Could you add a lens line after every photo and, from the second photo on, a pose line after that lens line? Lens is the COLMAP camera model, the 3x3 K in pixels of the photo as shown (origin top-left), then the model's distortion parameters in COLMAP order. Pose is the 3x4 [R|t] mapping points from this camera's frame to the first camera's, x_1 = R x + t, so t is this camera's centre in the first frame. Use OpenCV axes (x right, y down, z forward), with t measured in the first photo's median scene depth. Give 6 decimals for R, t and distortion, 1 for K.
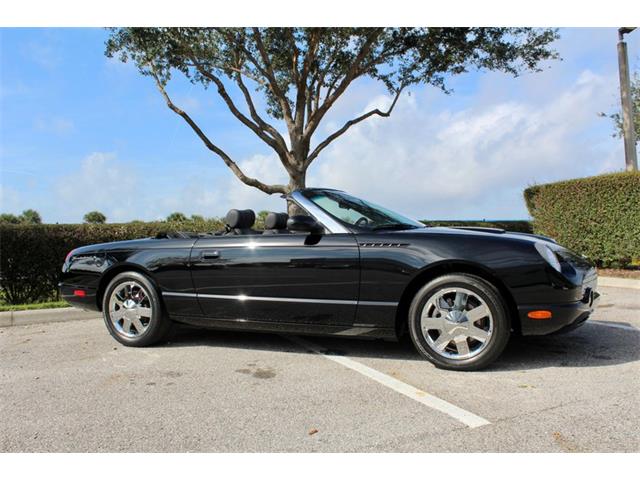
lens RADIAL K [[598.5, 0, 320.0], [0, 598.5, 240.0], [0, 0, 1]] dist [-0.165409, 0.182459]
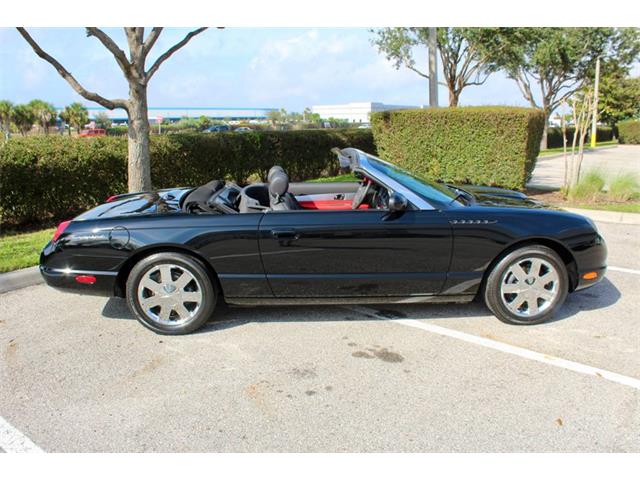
lens RADIAL K [[561.4, 0, 320.0], [0, 561.4, 240.0], [0, 0, 1]] dist [-0.160542, 0.149512]
pose [[0.886456, -0.080503, 0.455758, -0.272465], [-0.013274, 0.979928, 0.198908, -0.070756], [-0.462623, -0.182372, 0.867595, 0.110039]]
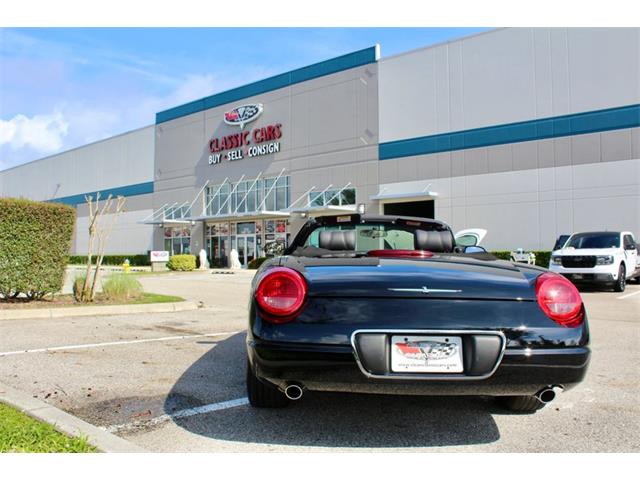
lens RADIAL K [[561.4, 0, 320.0], [0, 561.4, 240.0], [0, 0, 1]] dist [-0.160542, 0.149512]
pose [[-0.389467, 0.056137, 0.919328, -0.472384], [0.006832, 0.998289, -0.058064, 0.005889], [-0.921015, -0.016334, -0.389185, 0.836660]]
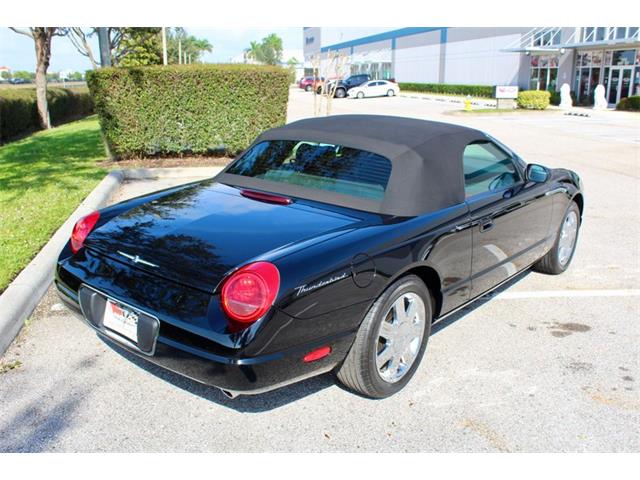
lens RADIAL K [[609.9, 0, 320.0], [0, 609.9, 240.0], [0, 0, 1]] dist [-0.157256, 0.179518]
pose [[0.263977, -0.223961, 0.938167, -0.501427], [-0.017416, 0.971403, 0.236796, -0.069174], [-0.964372, -0.078848, 0.252528, 0.513731]]
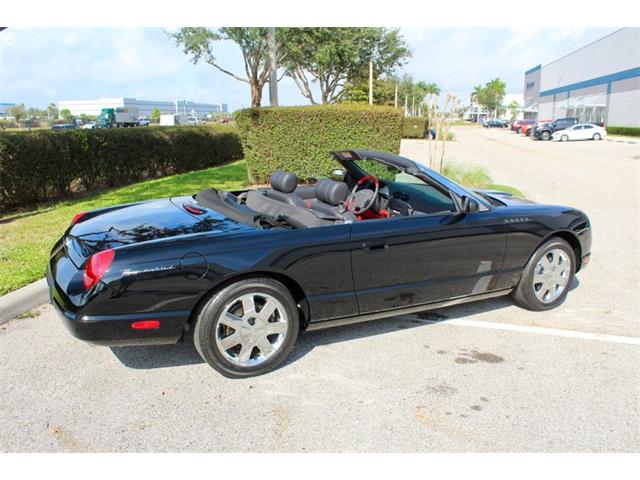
lens RADIAL K [[561.4, 0, 320.0], [0, 561.4, 240.0], [0, 0, 1]] dist [-0.160542, 0.149512]
pose [[0.608597, -0.141982, 0.780673, -0.437597], [-0.024987, 0.979943, 0.197703, -0.070364], [-0.793086, -0.139828, 0.592843, 0.299525]]
